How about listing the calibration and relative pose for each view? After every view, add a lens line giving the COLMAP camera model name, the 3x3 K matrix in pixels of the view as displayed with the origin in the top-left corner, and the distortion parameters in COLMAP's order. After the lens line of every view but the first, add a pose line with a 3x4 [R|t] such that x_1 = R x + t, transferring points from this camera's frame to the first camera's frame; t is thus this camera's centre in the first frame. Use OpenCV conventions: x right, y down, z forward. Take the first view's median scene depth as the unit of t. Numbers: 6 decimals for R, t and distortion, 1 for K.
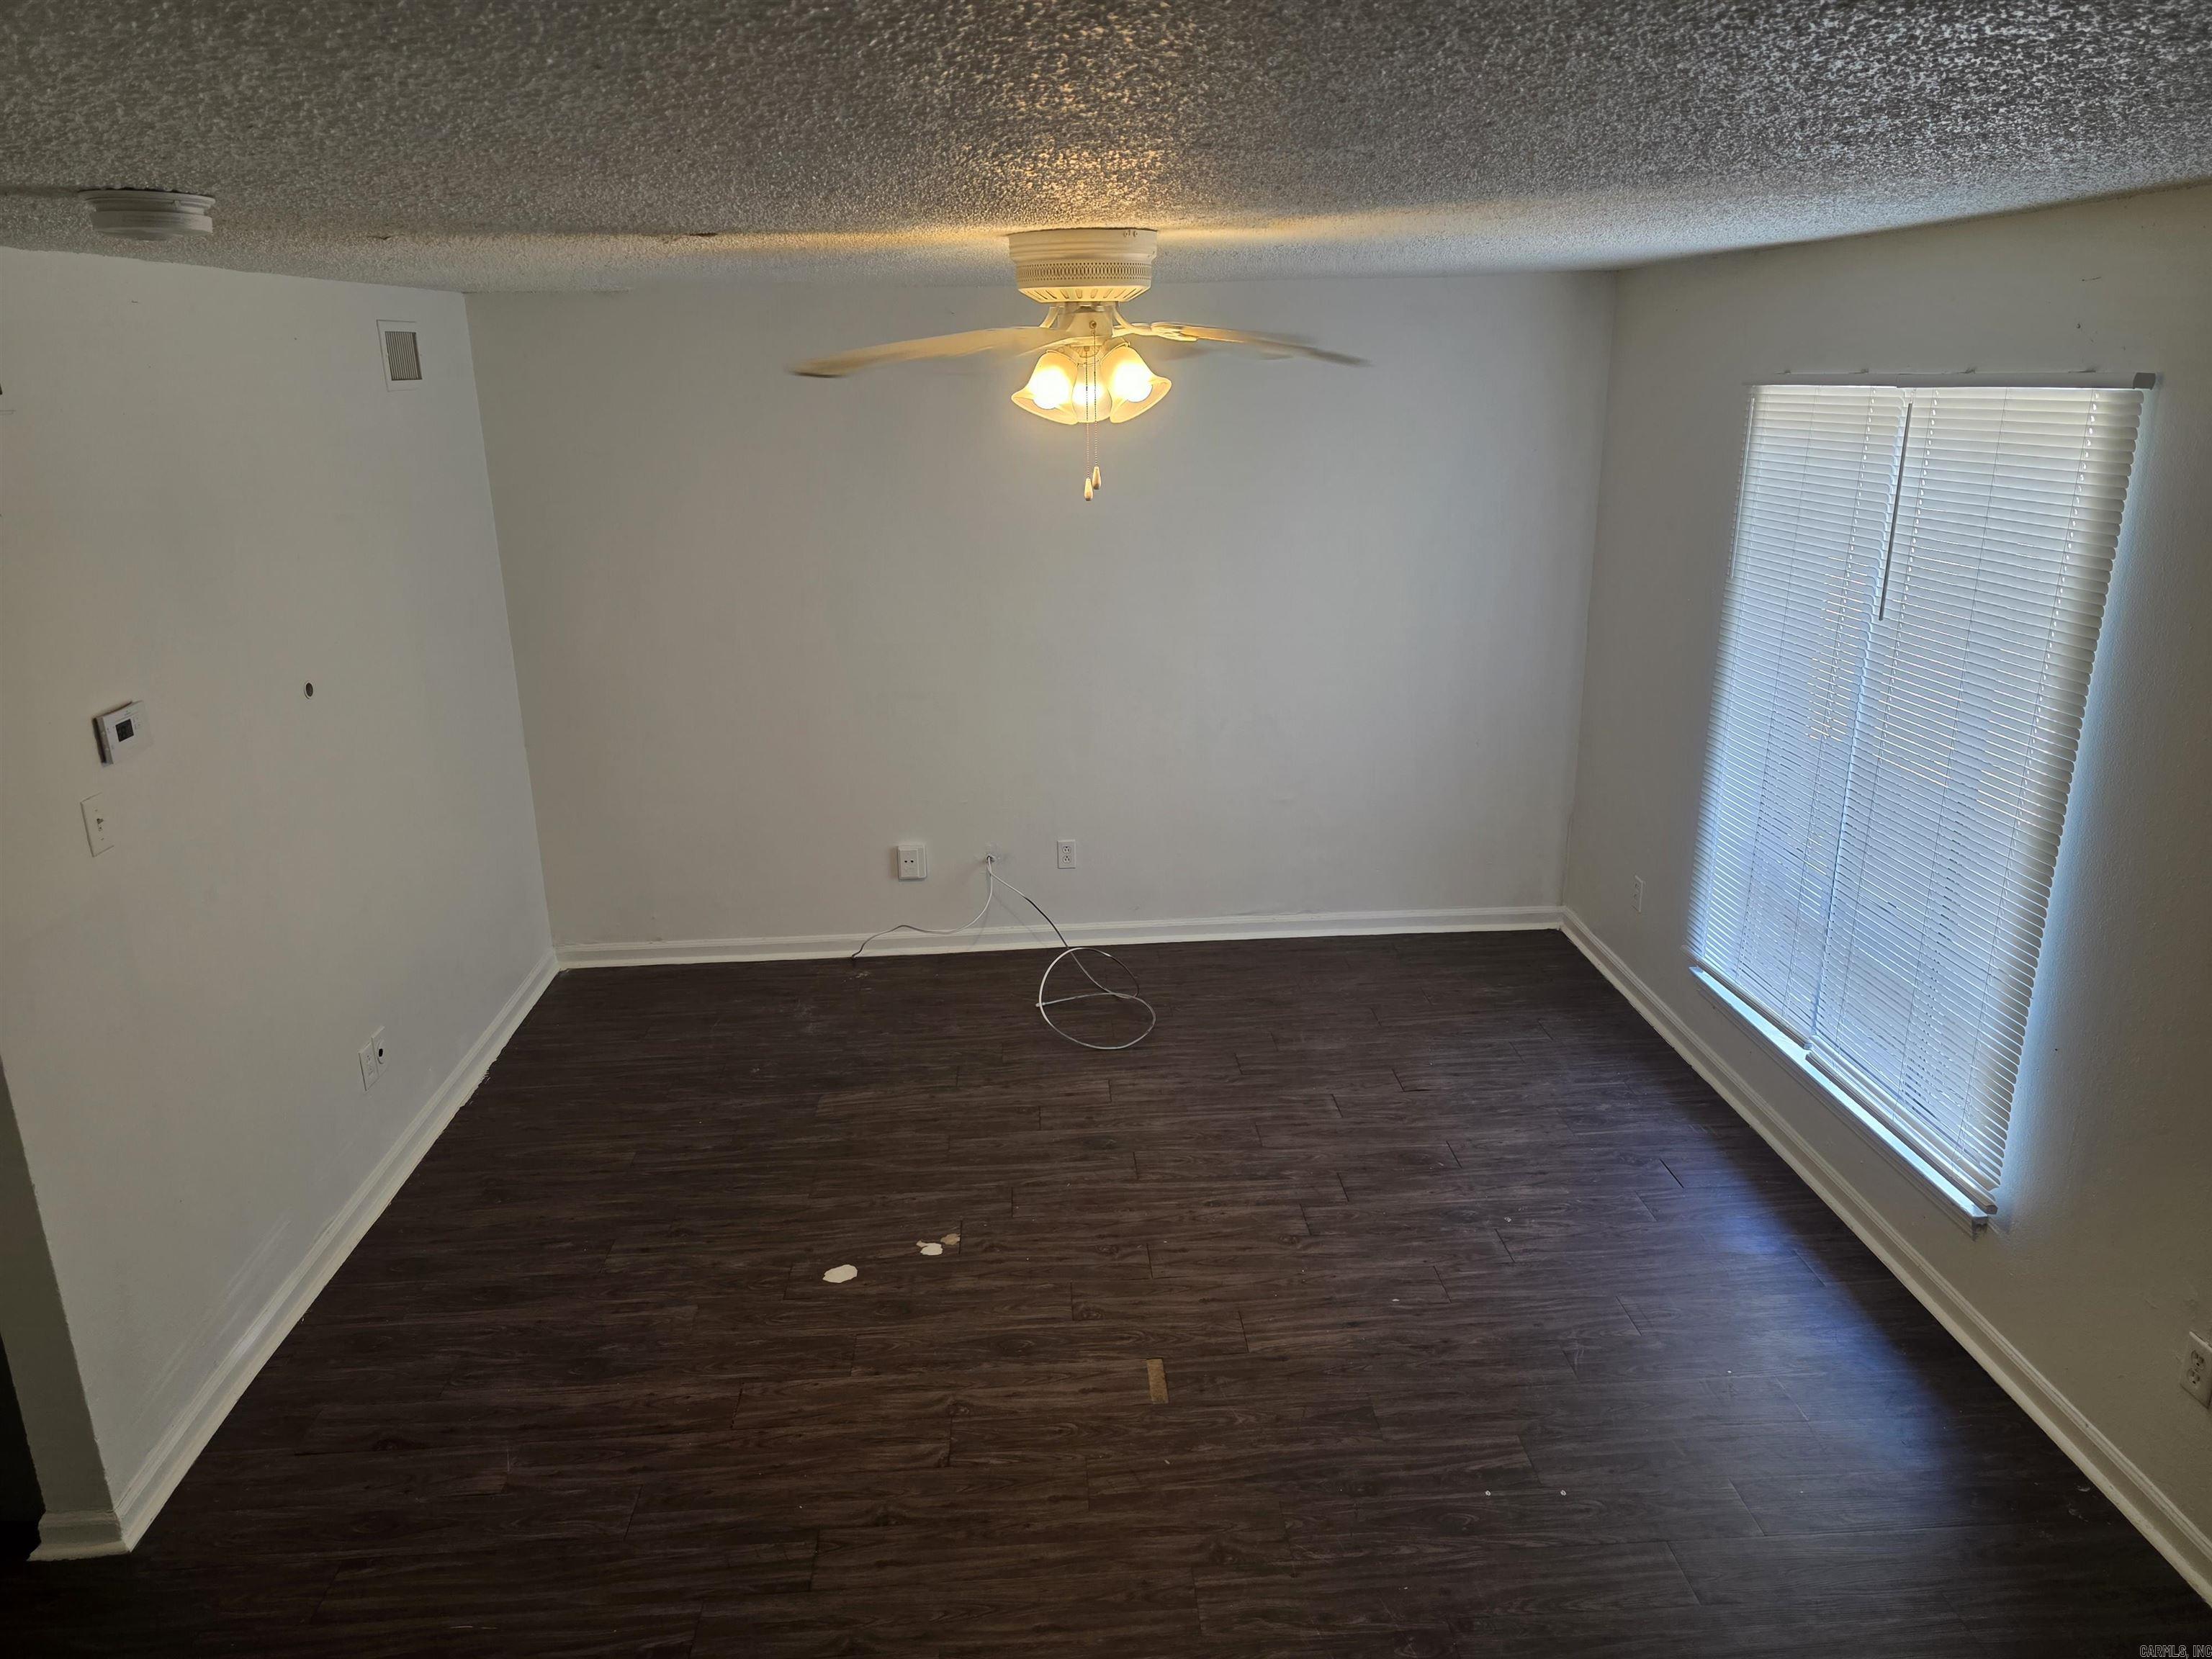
lens RADIAL K [[1480.7, 0, 1105.2], [0, 1480.7, 819.3], [0, 0, 1]] dist [0.040936, -0.003300]
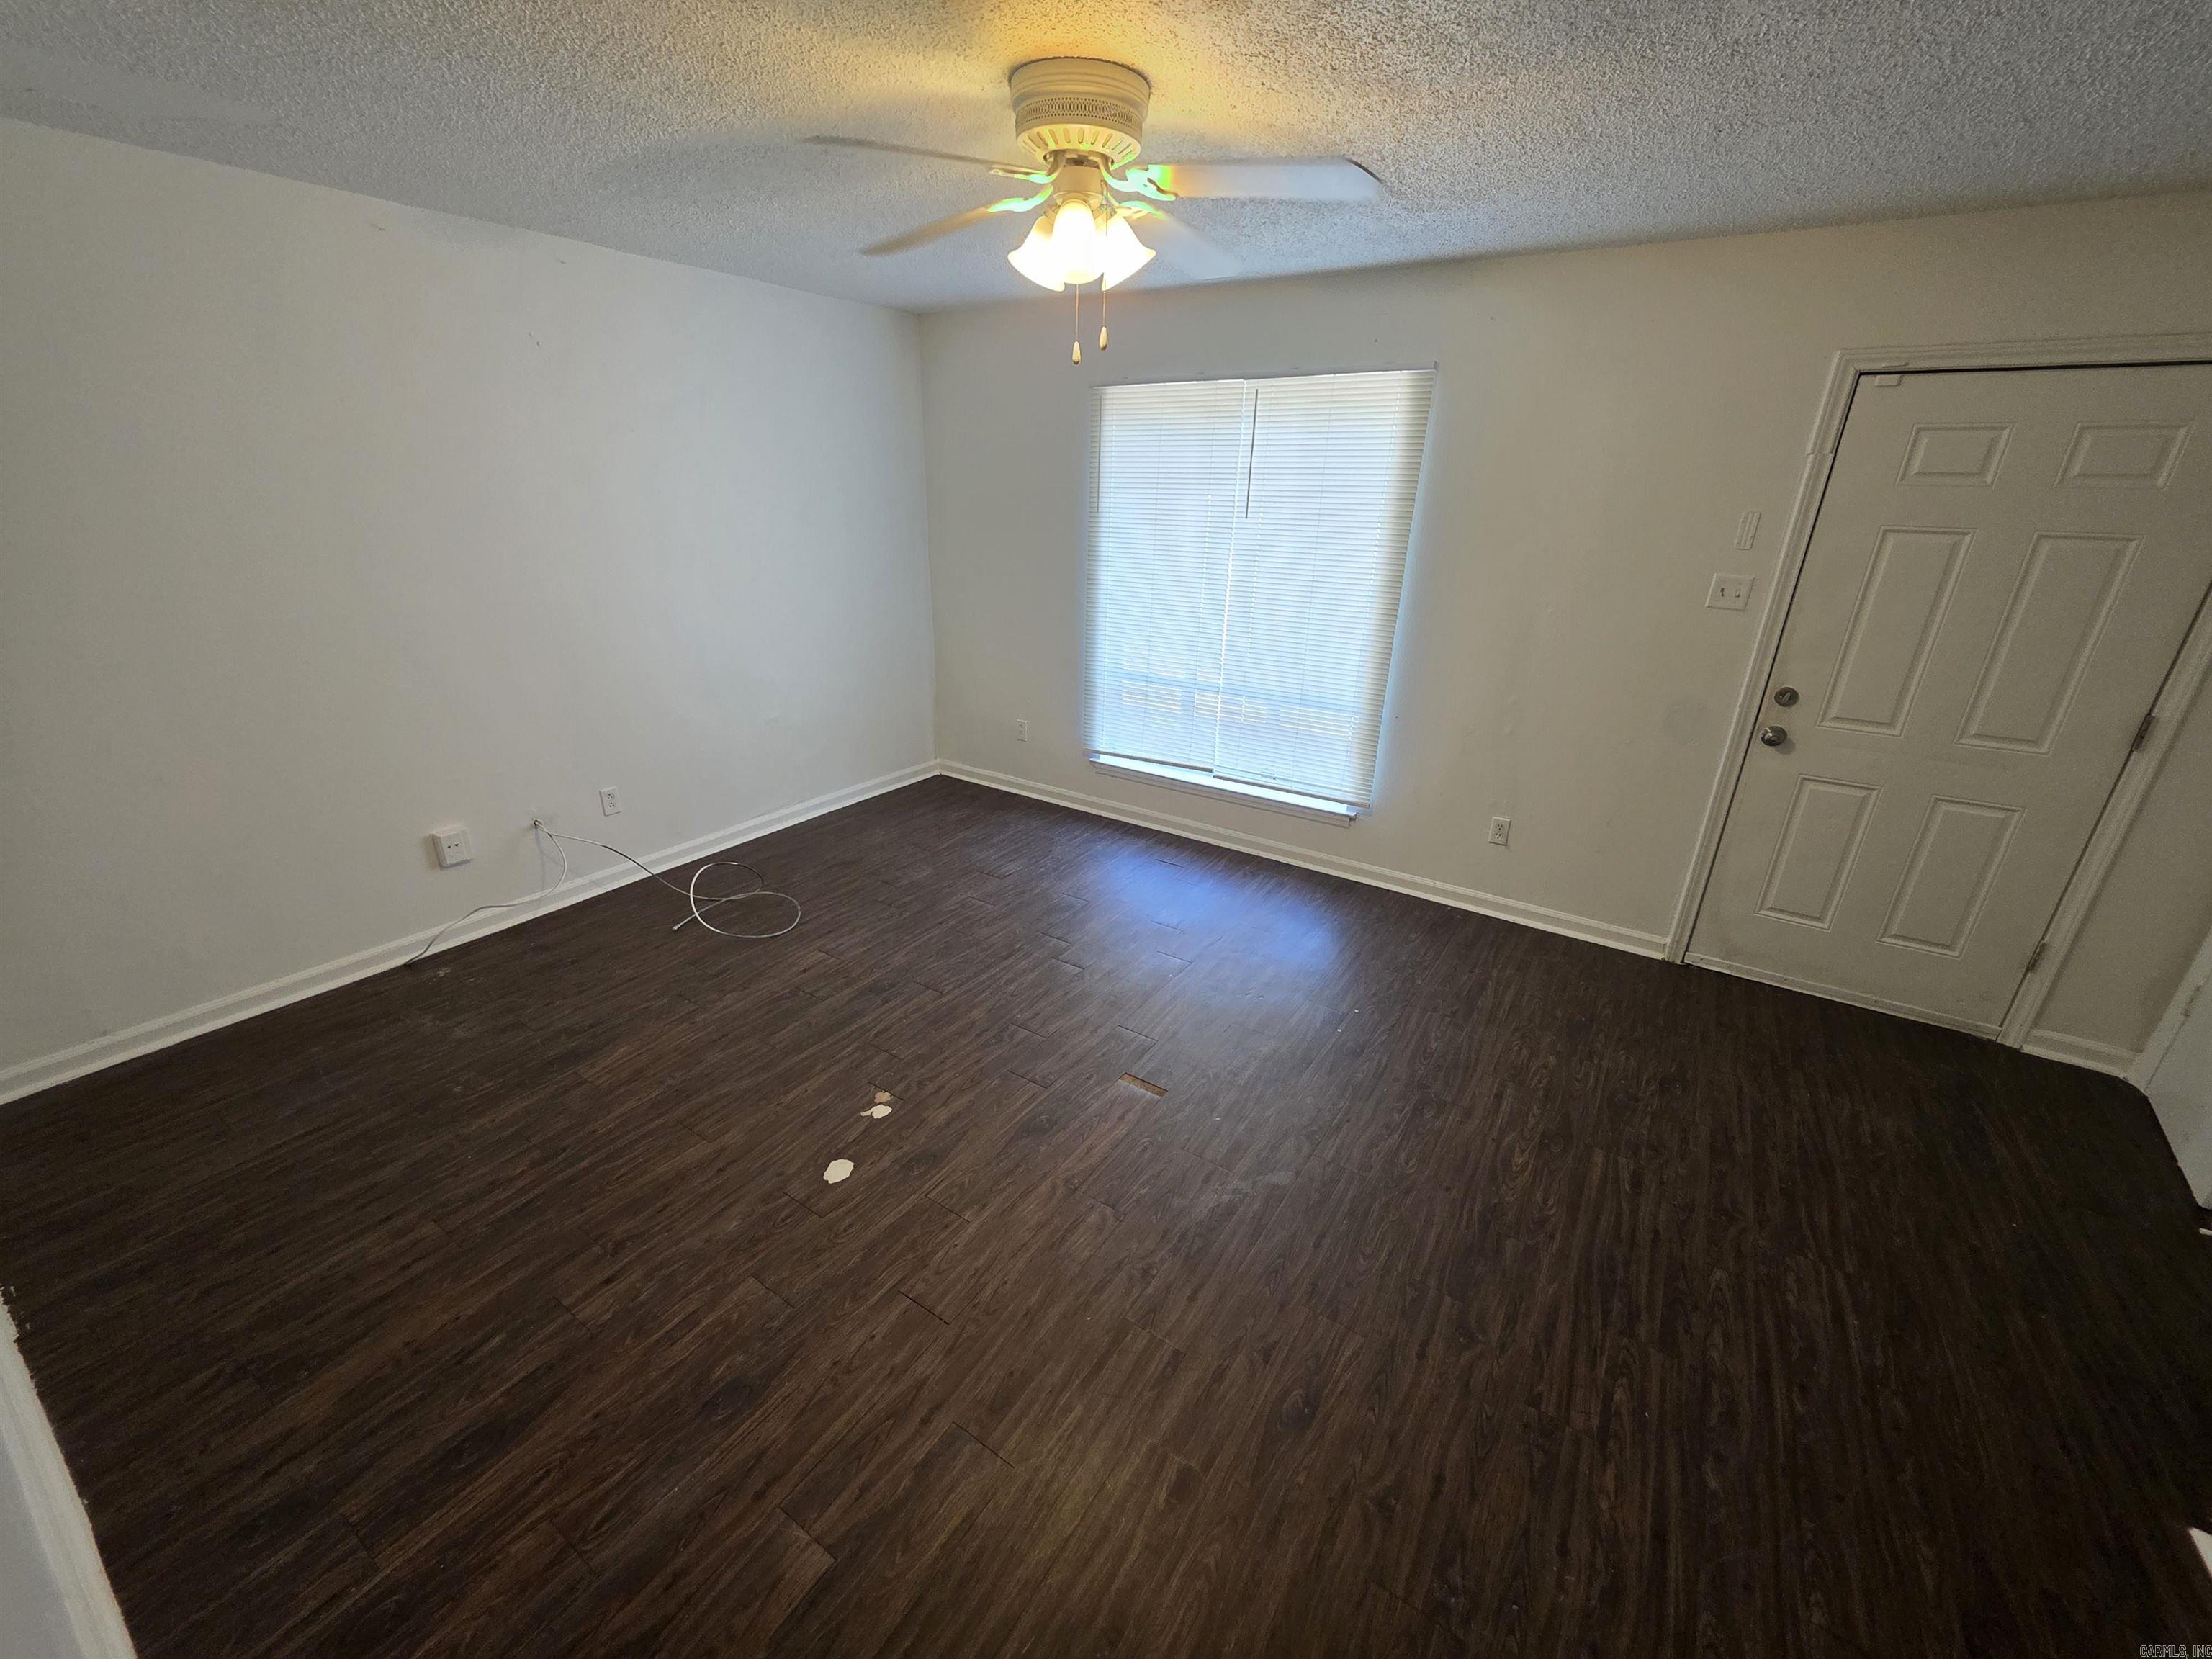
lens RADIAL K [[881.4, 0, 1105.2], [0, 881.4, 841.7], [0, 0, 1]] dist [0.001894, -0.001200]
pose [[0.596515, -0.273323, 0.754629, -0.412112], [0.205463, 0.960901, 0.185621, 0.008651], [-0.775858, 0.044323, 0.629349, 0.405667]]
